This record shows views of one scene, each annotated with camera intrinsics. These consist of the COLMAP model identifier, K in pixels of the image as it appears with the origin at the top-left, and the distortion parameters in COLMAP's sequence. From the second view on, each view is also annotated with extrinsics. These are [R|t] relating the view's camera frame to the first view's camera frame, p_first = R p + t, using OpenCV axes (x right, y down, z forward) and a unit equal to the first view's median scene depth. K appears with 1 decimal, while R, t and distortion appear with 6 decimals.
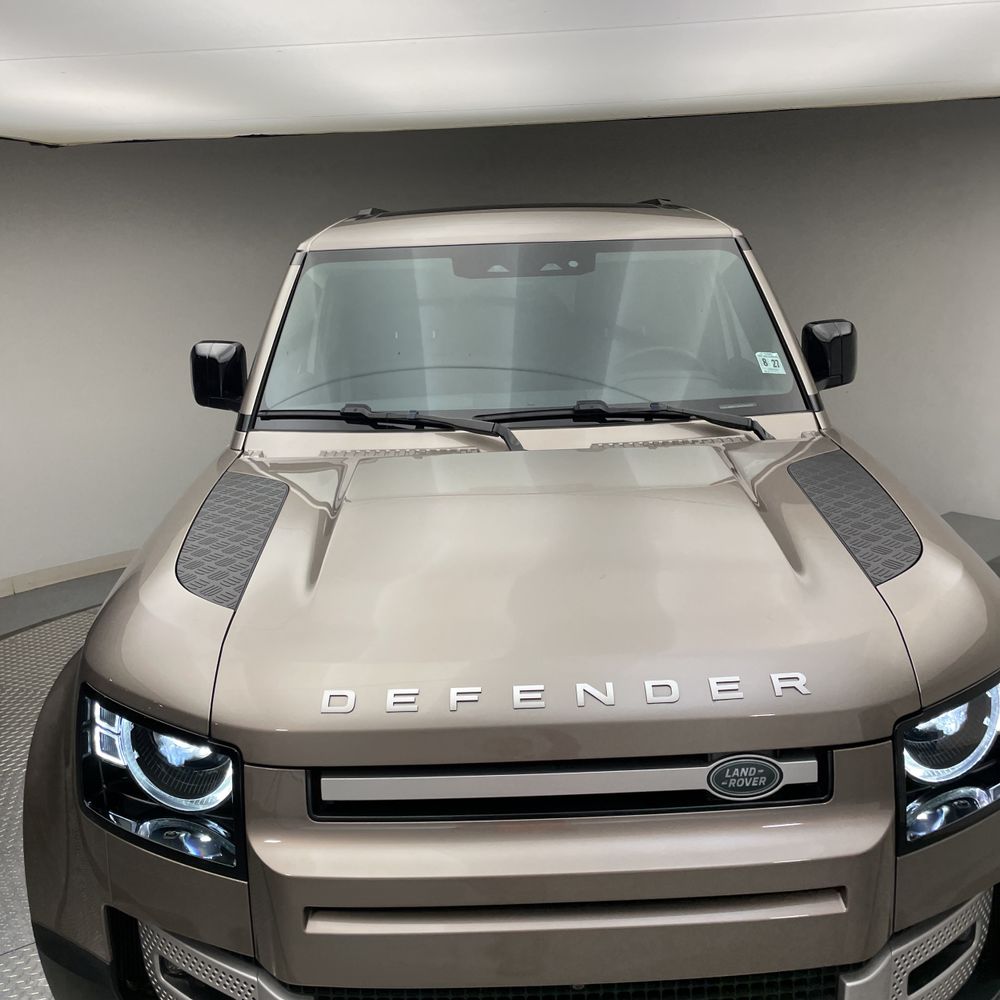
lens RADIAL K [[1015.6, 0, 524.3], [0, 1015.6, 516.1], [0, 0, 1]] dist [0.034321, 0.000000]
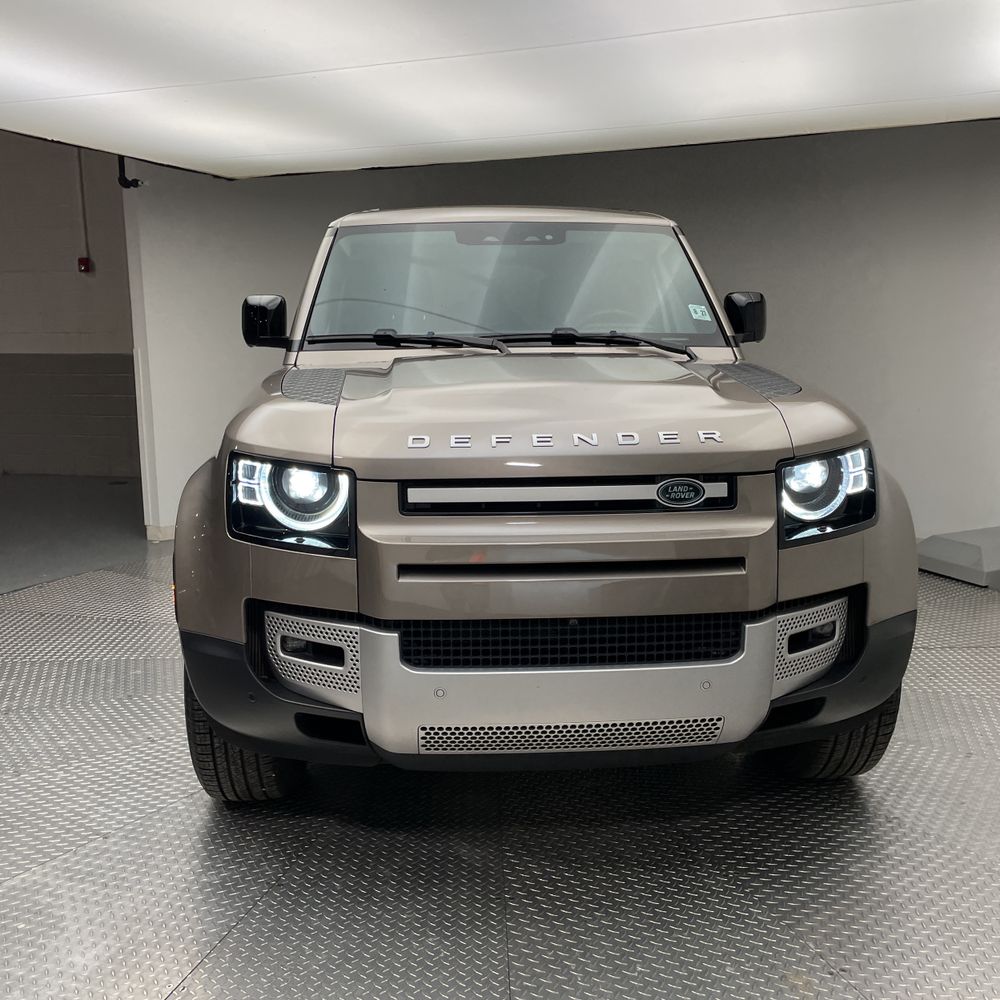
lens RADIAL K [[1015.6, 0, 506.4], [0, 1015.6, 501.8], [0, 0, 1]] dist [0.034321, 0.000000]
pose [[0.998850, 0.016905, 0.044861, -0.064598], [-0.013015, 0.996241, -0.085639, 0.220488], [-0.046140, 0.084957, 0.995316, -0.287809]]
